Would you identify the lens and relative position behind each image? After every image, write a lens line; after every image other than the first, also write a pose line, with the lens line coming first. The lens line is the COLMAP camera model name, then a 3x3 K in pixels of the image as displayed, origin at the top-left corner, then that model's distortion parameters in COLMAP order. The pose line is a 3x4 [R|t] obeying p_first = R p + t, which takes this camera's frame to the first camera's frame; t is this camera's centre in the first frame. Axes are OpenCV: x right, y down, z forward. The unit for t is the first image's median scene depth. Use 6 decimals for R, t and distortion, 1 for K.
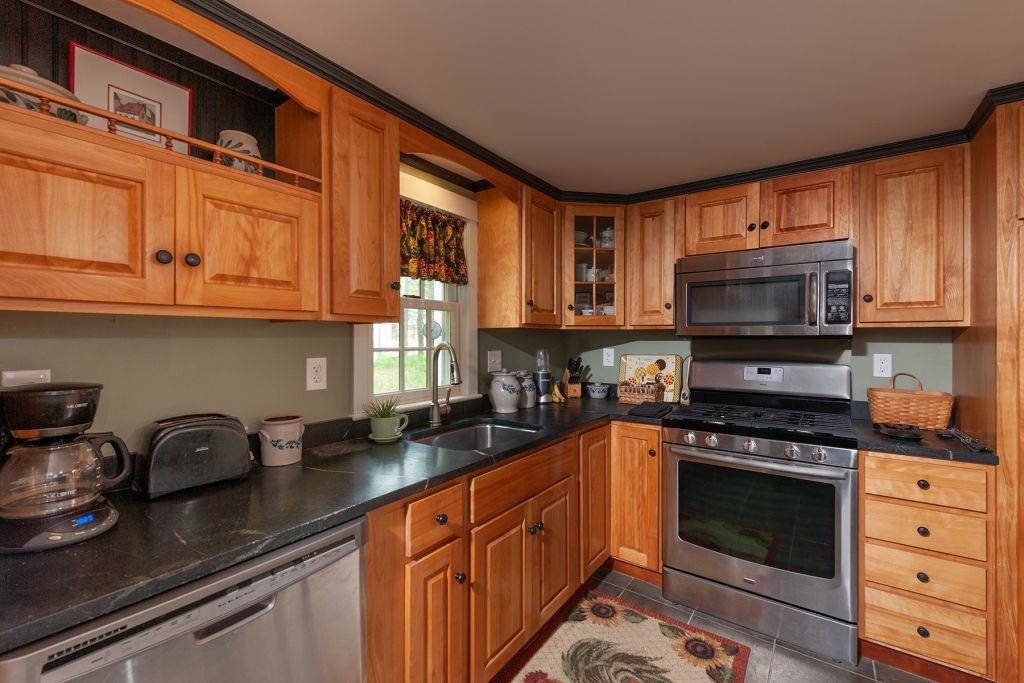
lens RADIAL K [[379.6, 0, 506.4], [0, 379.6, 338.5], [0, 0, 1]] dist [0.000439, -0.000017]
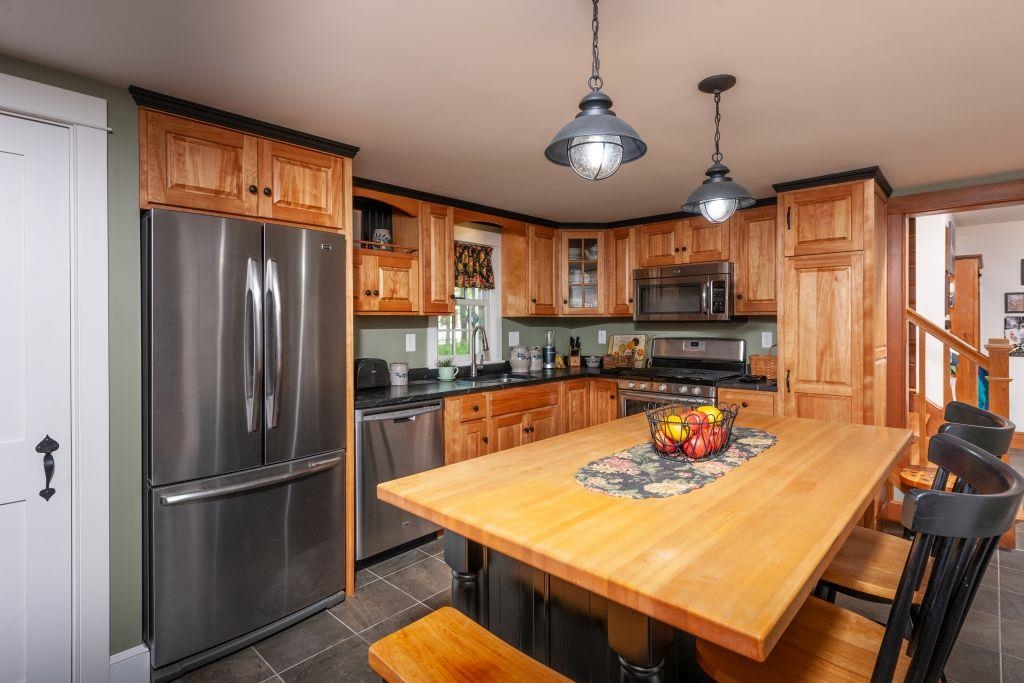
lens RADIAL K [[456.9, 0, 513.0], [0, 456.9, 322.5], [0, 0, 1]] dist [-0.000502, -0.000025]
pose [[0.993362, -0.005688, -0.114890, 0.193838], [0.005296, 0.999979, -0.003724, 0.002689], [0.114908, 0.003091, 0.993371, -0.878624]]
